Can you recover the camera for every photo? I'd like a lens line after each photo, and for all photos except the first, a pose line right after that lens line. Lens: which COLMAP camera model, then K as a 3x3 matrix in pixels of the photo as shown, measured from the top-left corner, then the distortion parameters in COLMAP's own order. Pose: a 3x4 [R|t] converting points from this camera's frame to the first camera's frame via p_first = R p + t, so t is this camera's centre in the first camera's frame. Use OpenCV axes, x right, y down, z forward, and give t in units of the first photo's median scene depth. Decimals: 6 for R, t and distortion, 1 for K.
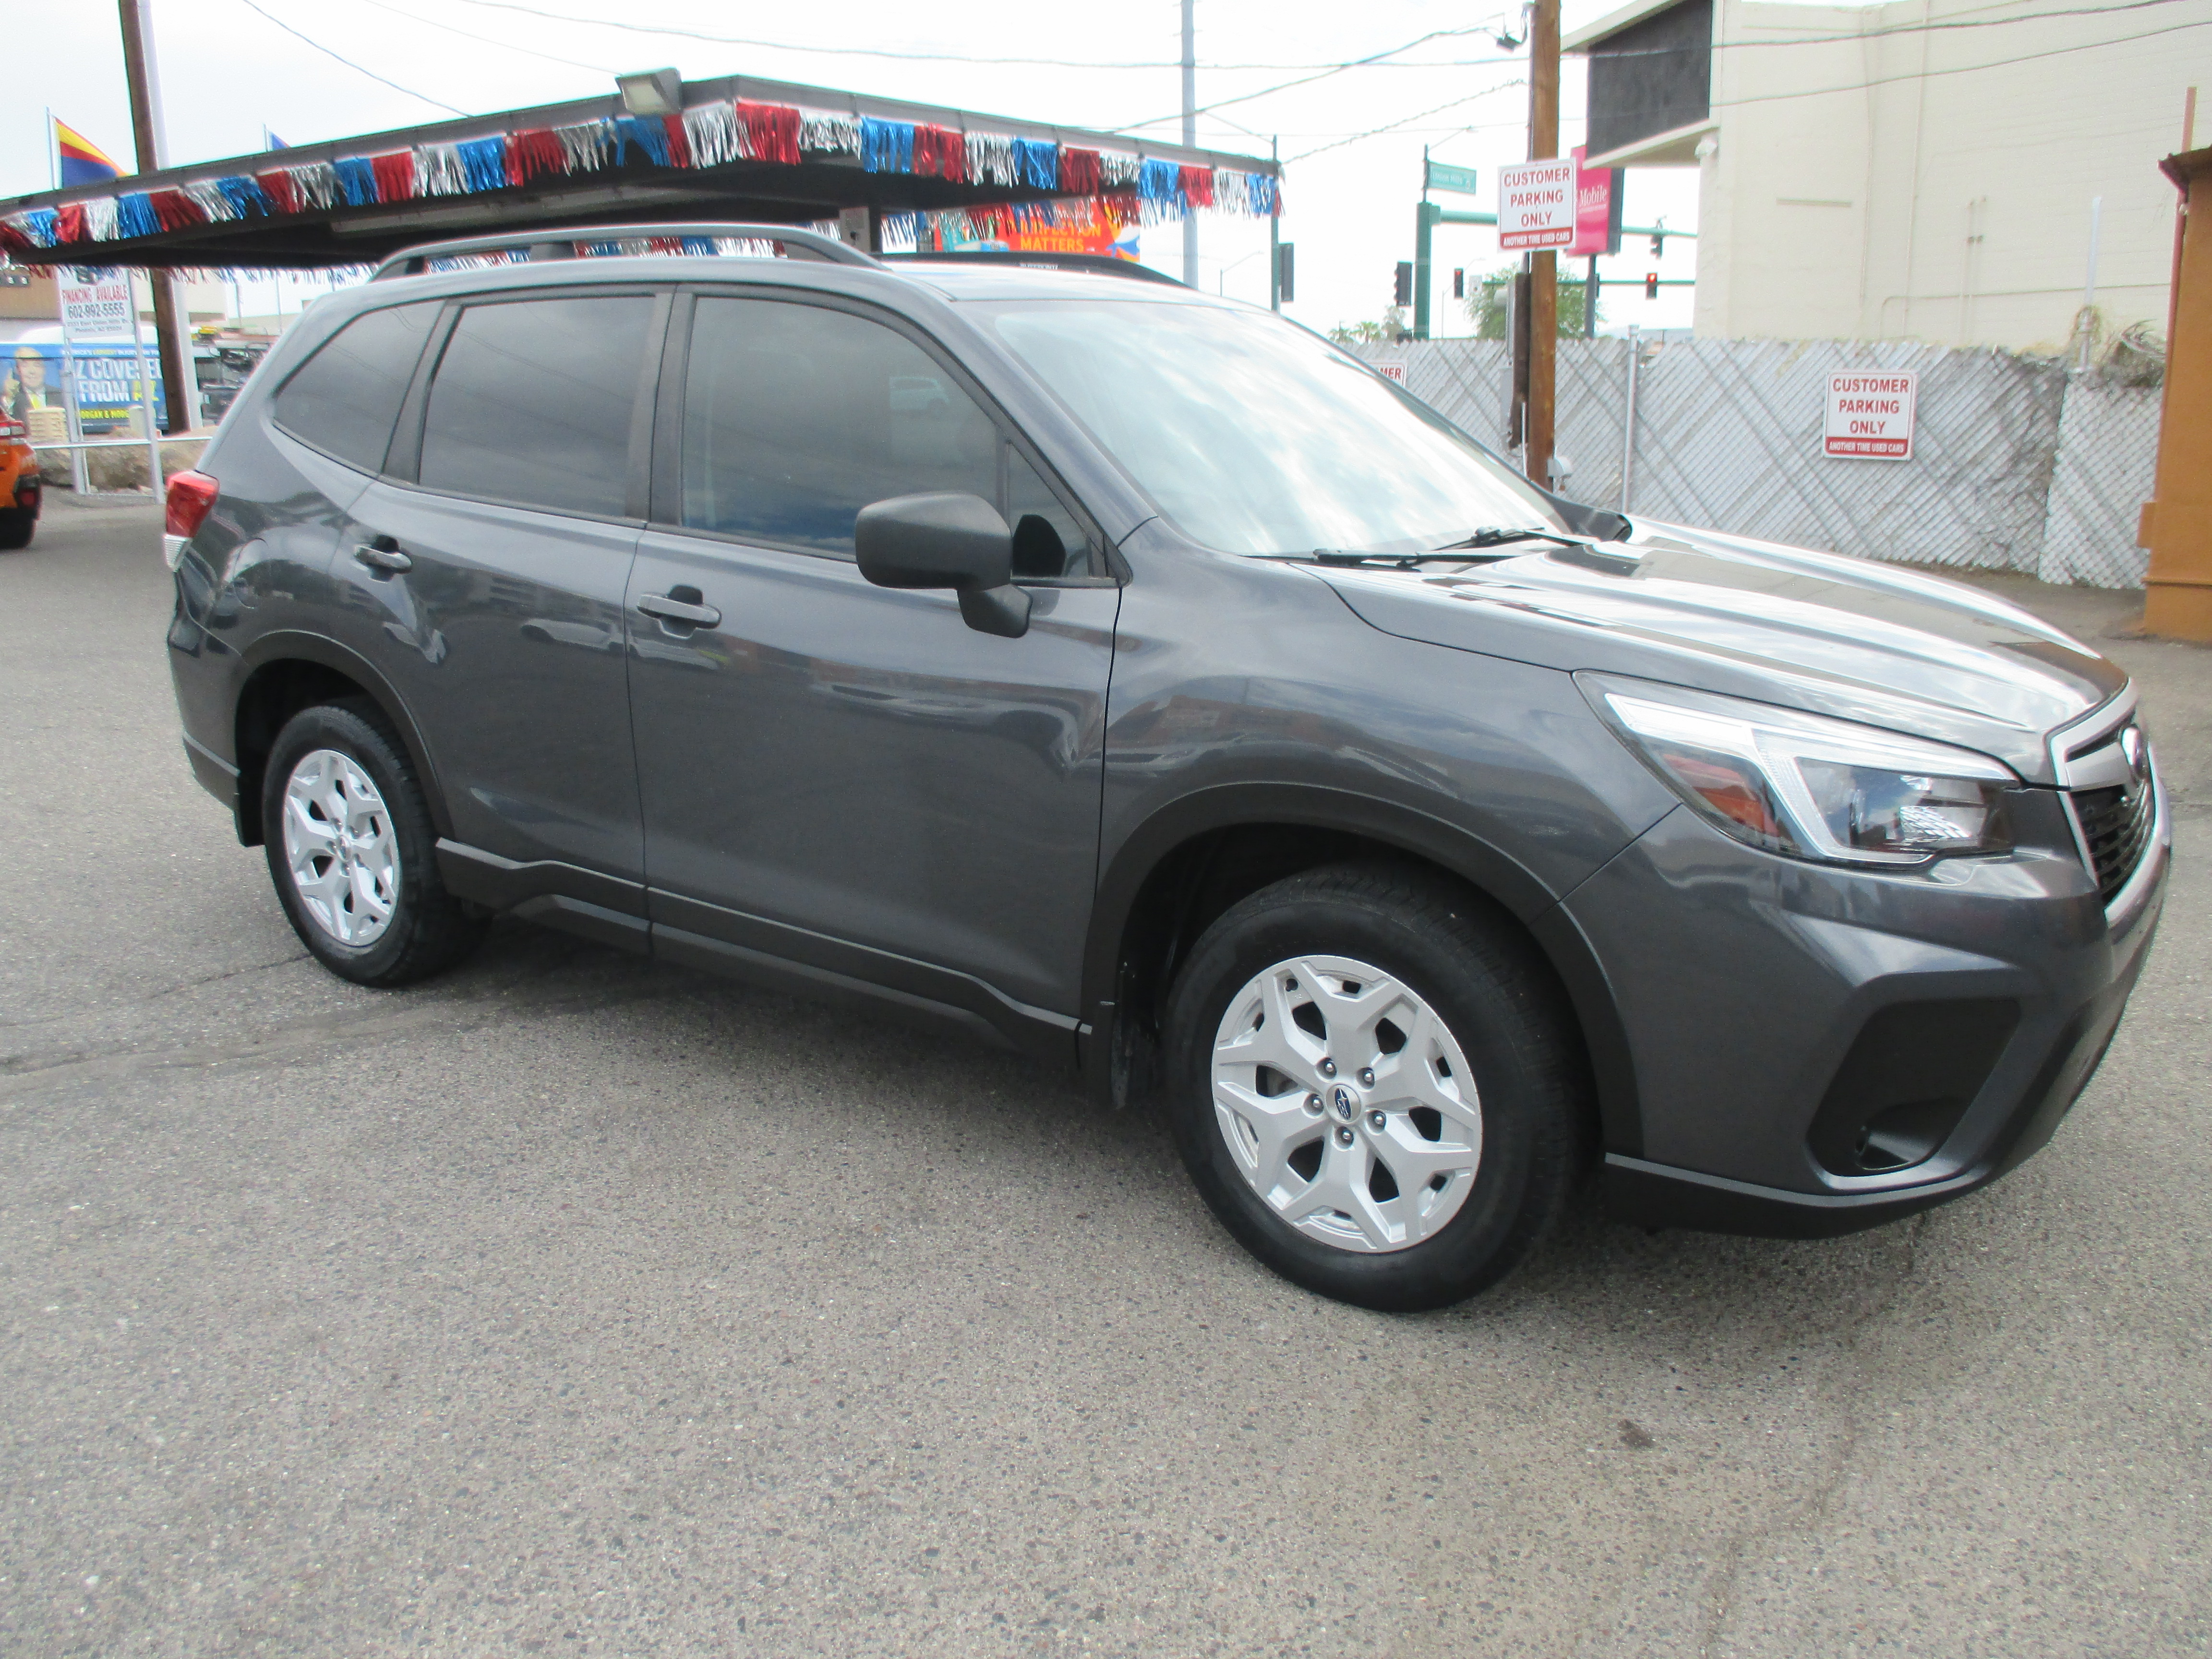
lens RADIAL K [[1851.6, 0, 1106.0], [0, 1851.6, 829.5], [0, 0, 1]] dist [-0.022545, 0.008618]
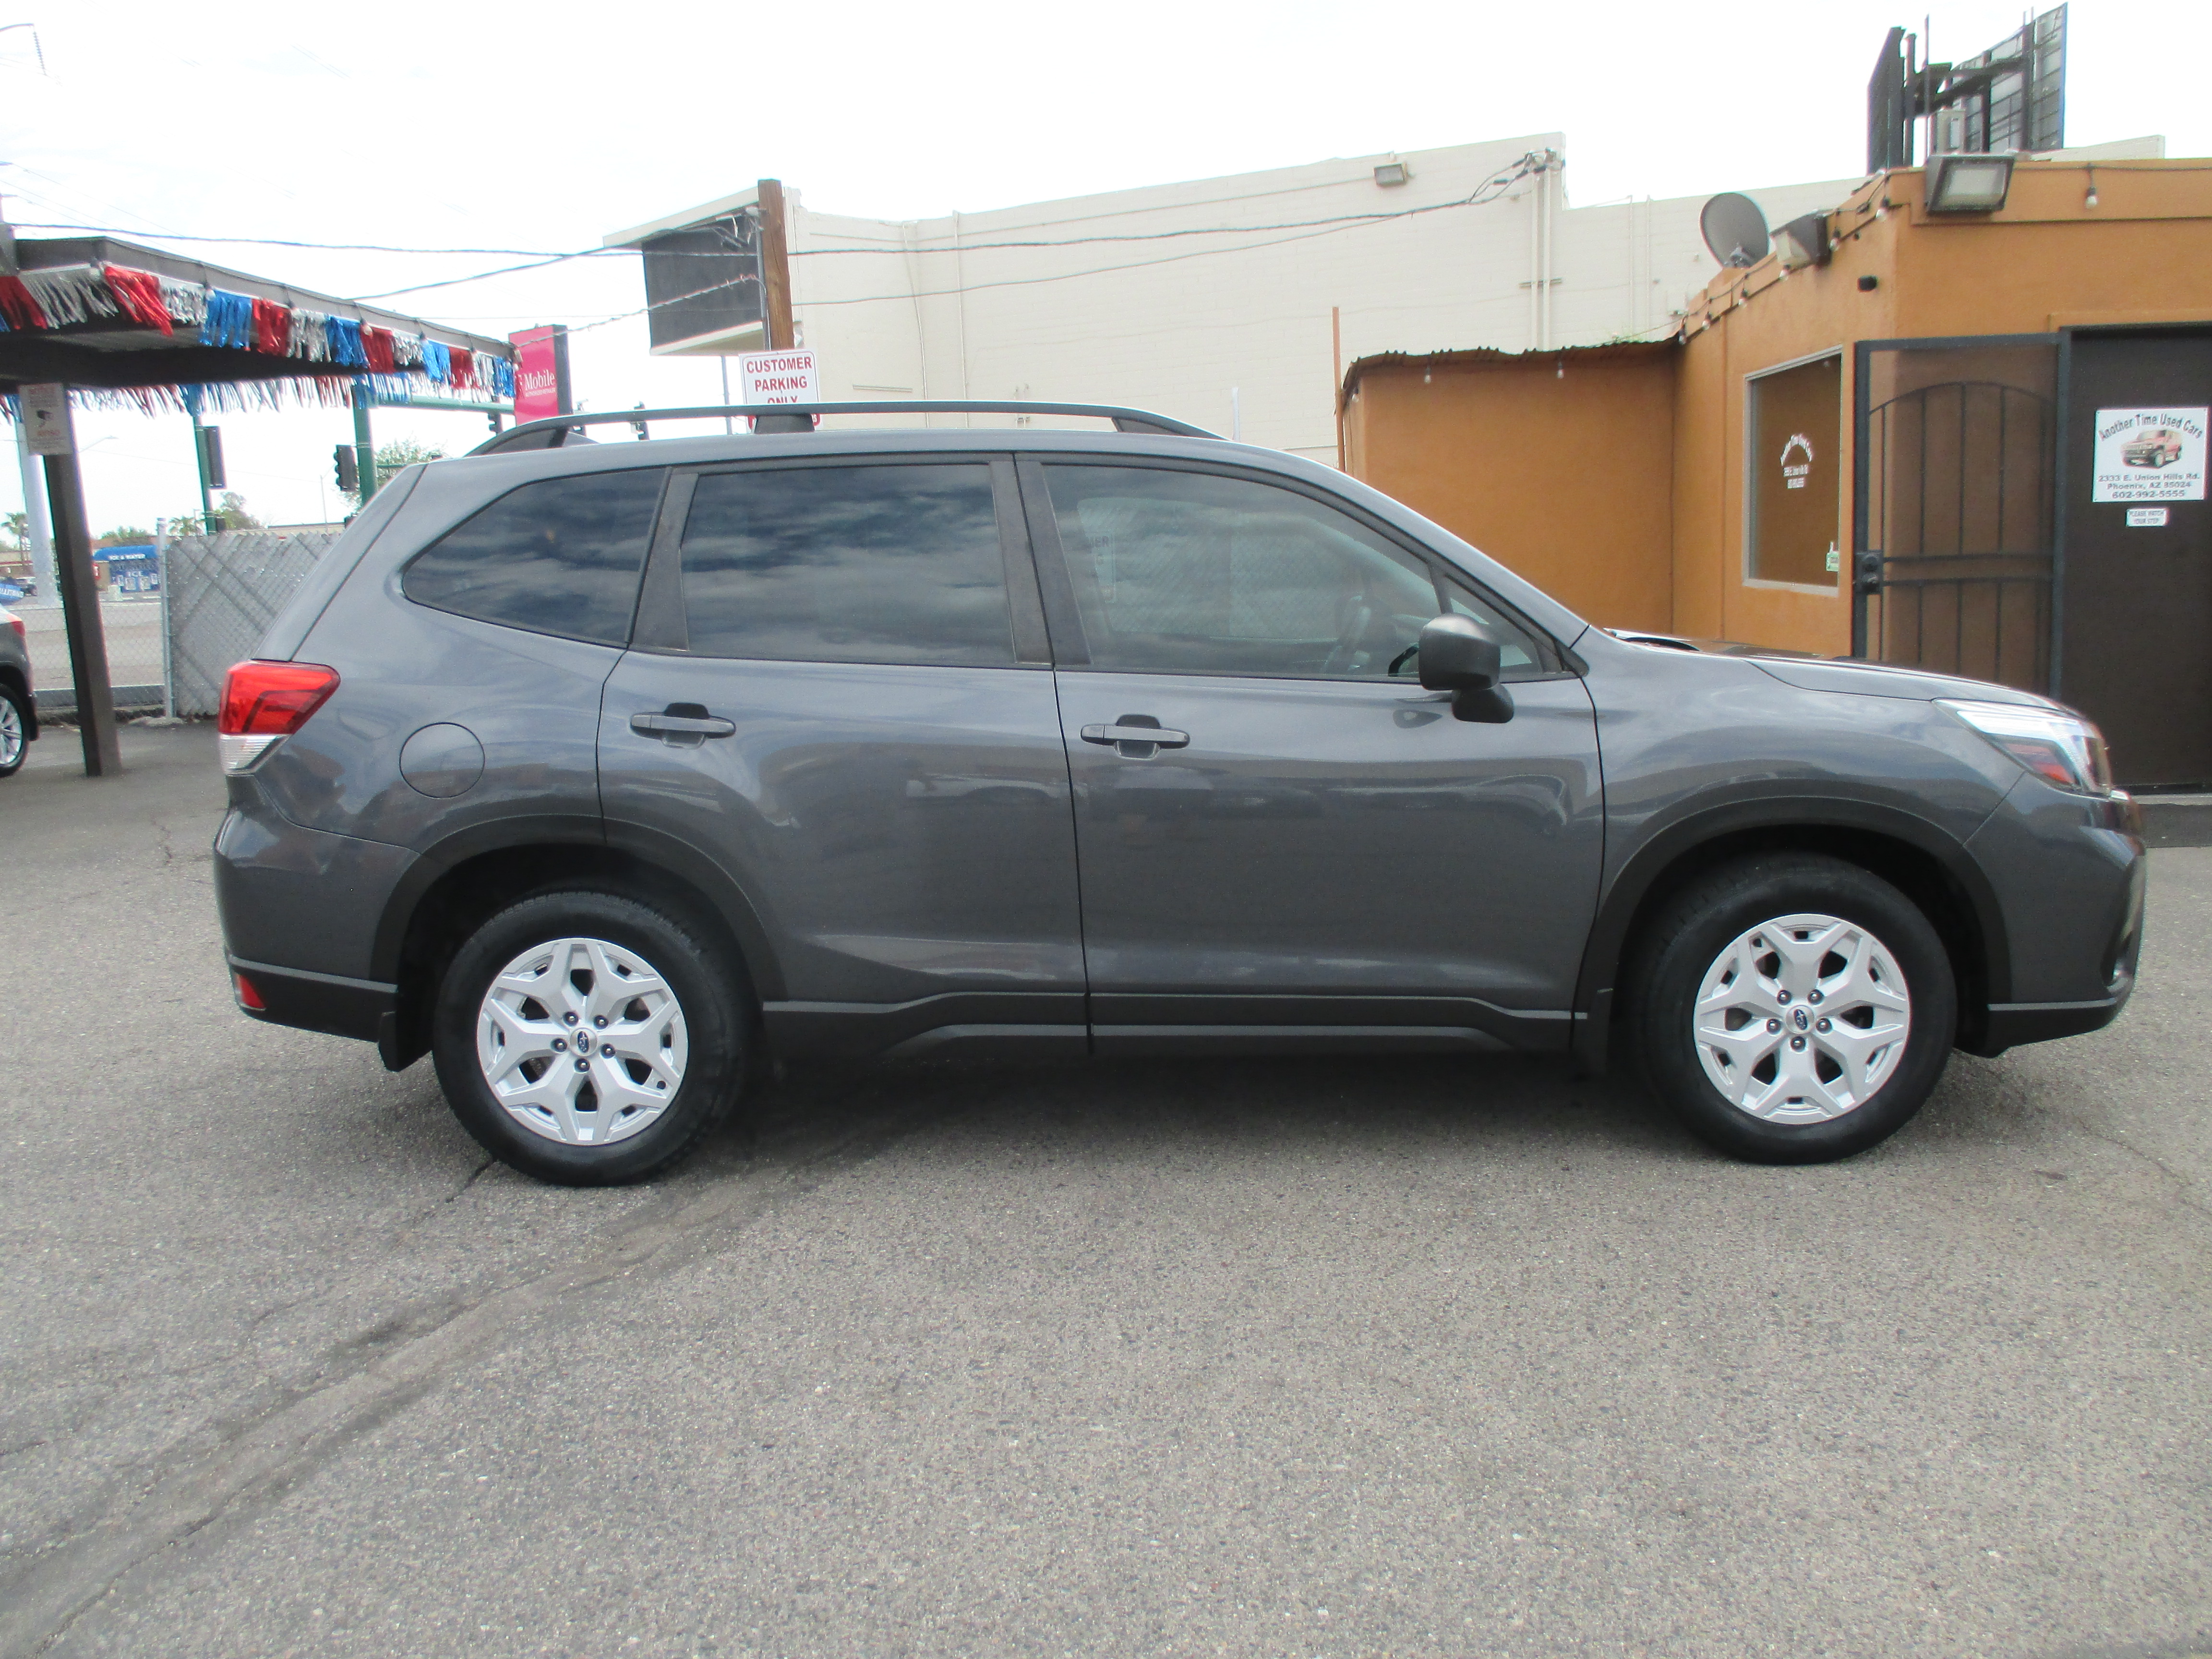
lens RADIAL K [[1861.0, 0, 1106.0], [0, 1861.0, 829.5], [0, 0, 1]] dist [-0.054378, 0.035681]
pose [[0.825774, -0.109965, 0.553177, -0.940159], [0.160642, 0.986041, -0.043792, -0.016701], [-0.540640, 0.125026, 0.831912, 0.077006]]
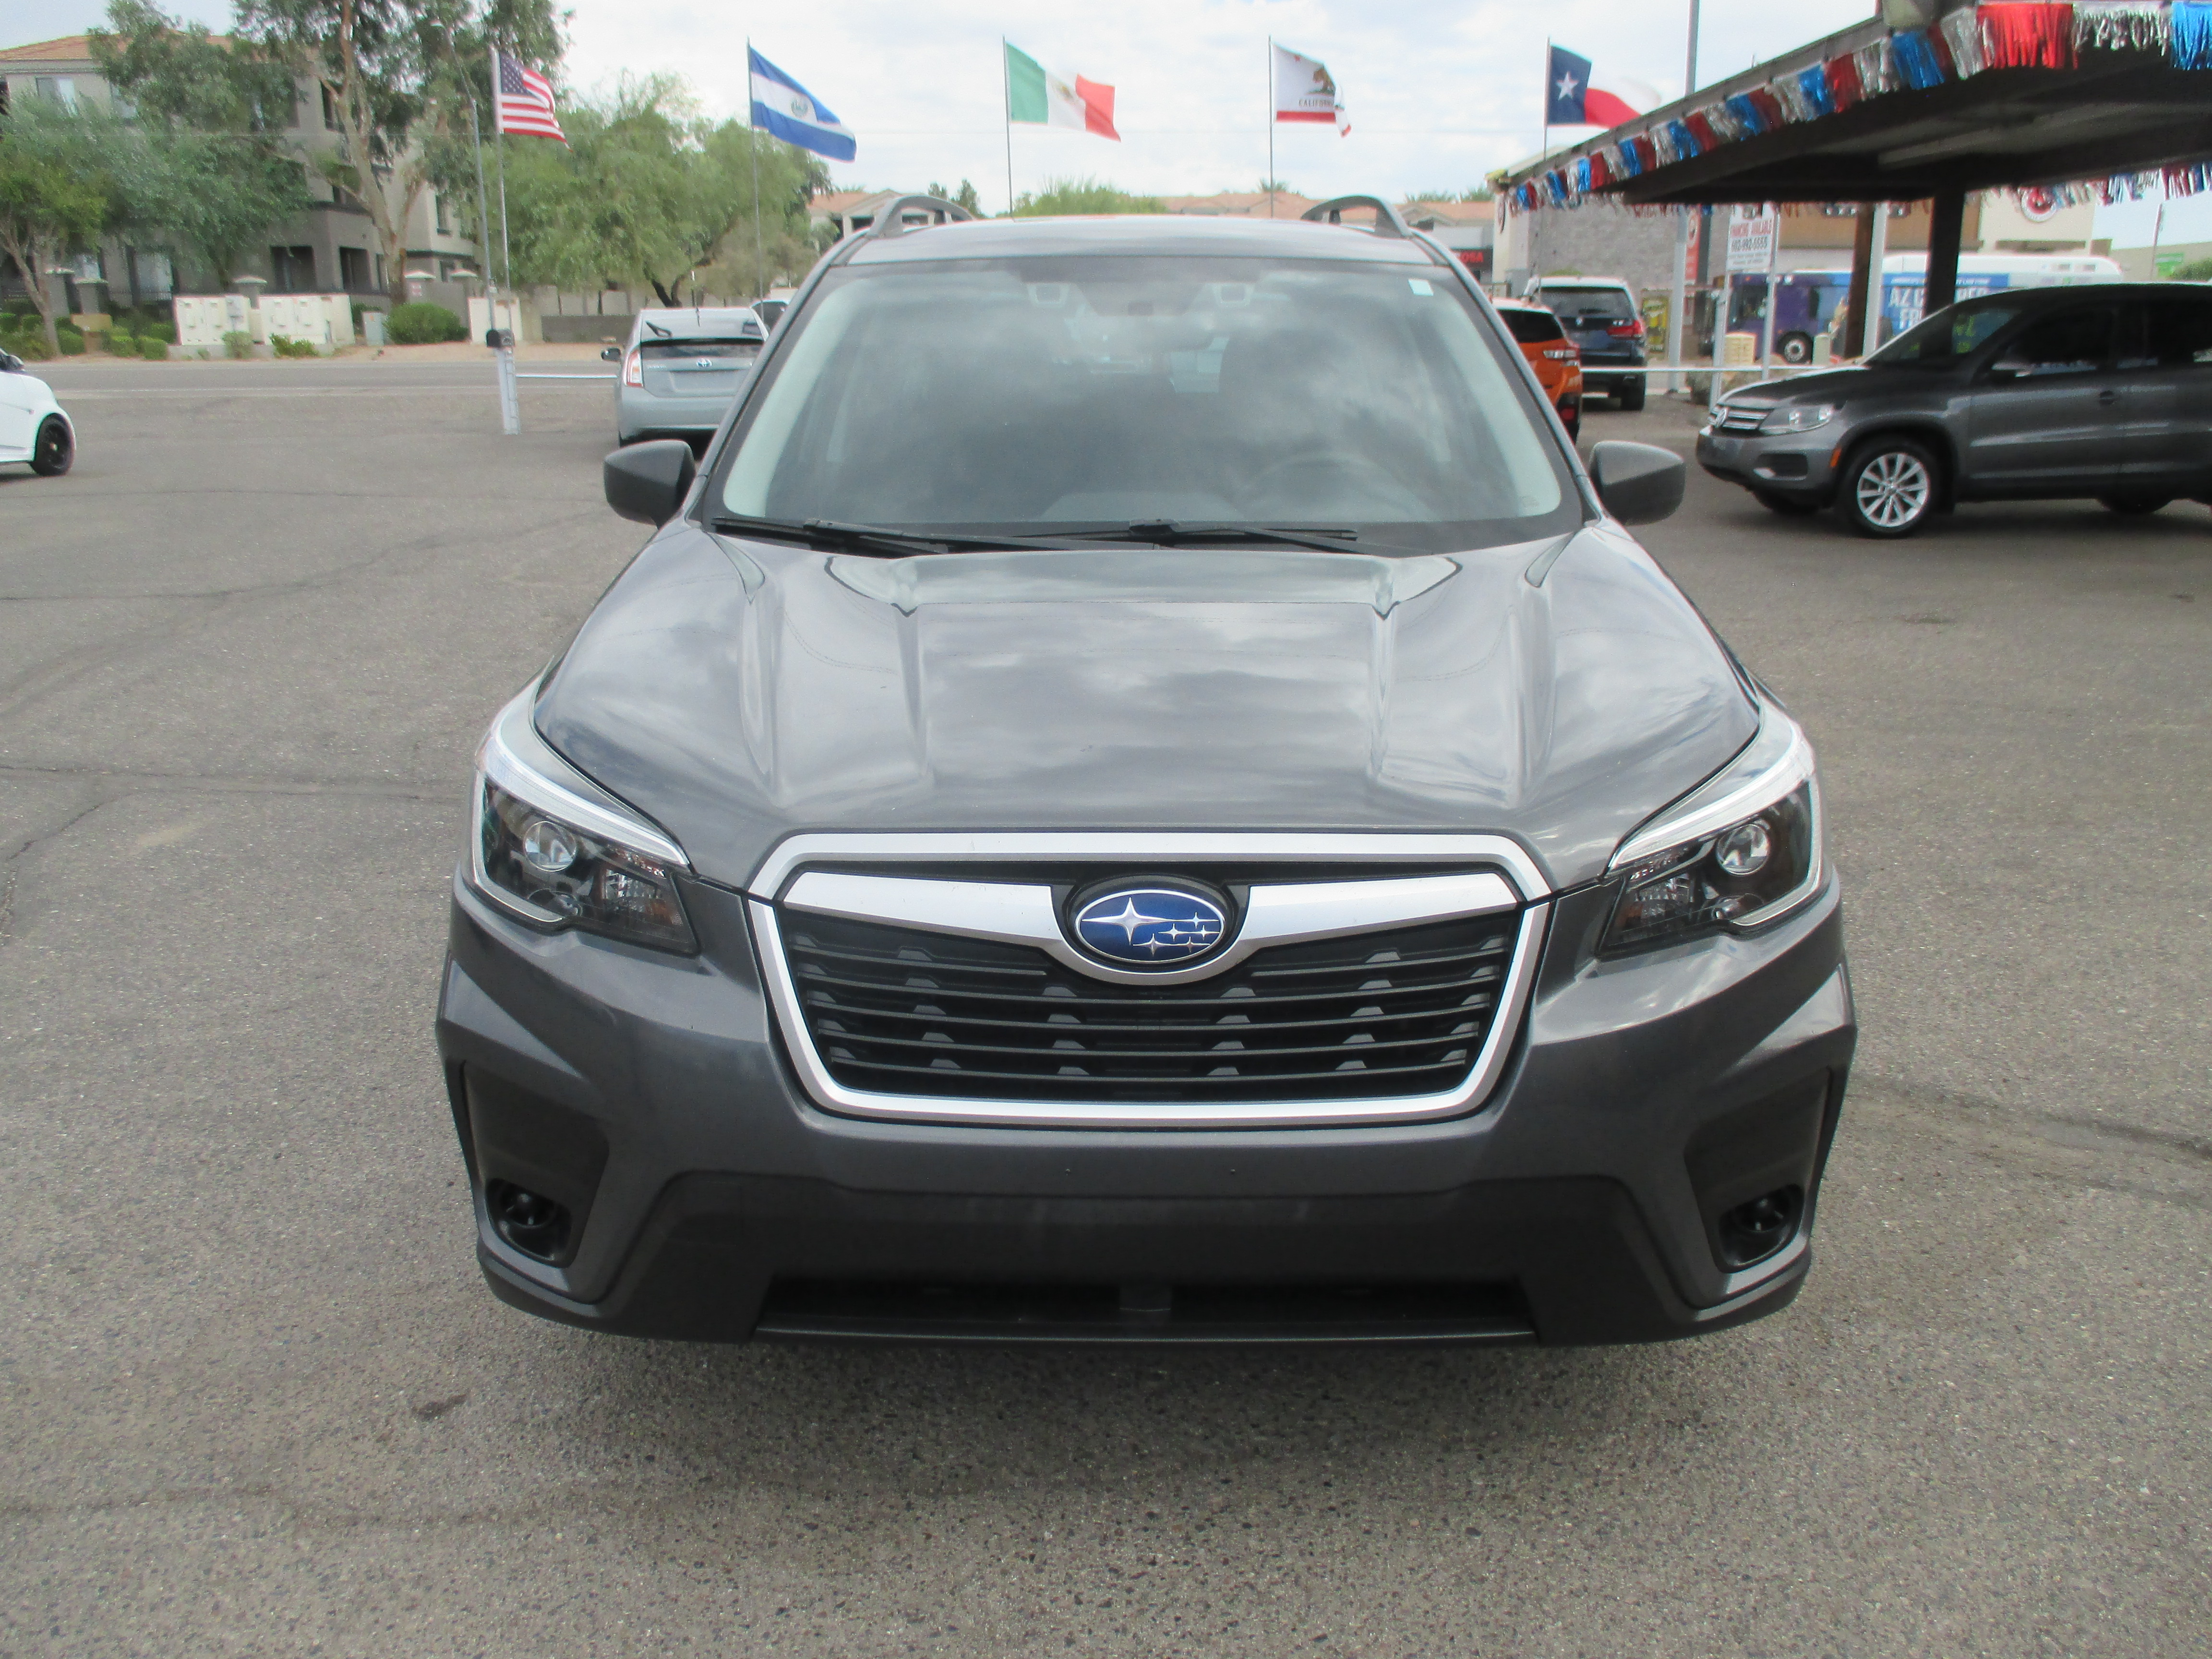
lens RADIAL K [[1861.0, 0, 1106.0], [0, 1861.0, 829.5], [0, 0, 1]] dist [-0.054378, 0.035681]
pose [[0.573686, 0.221387, -0.788588, 0.943517], [-0.191399, 0.972358, 0.133738, -0.140764], [0.796398, 0.074212, 0.600202, 0.515732]]
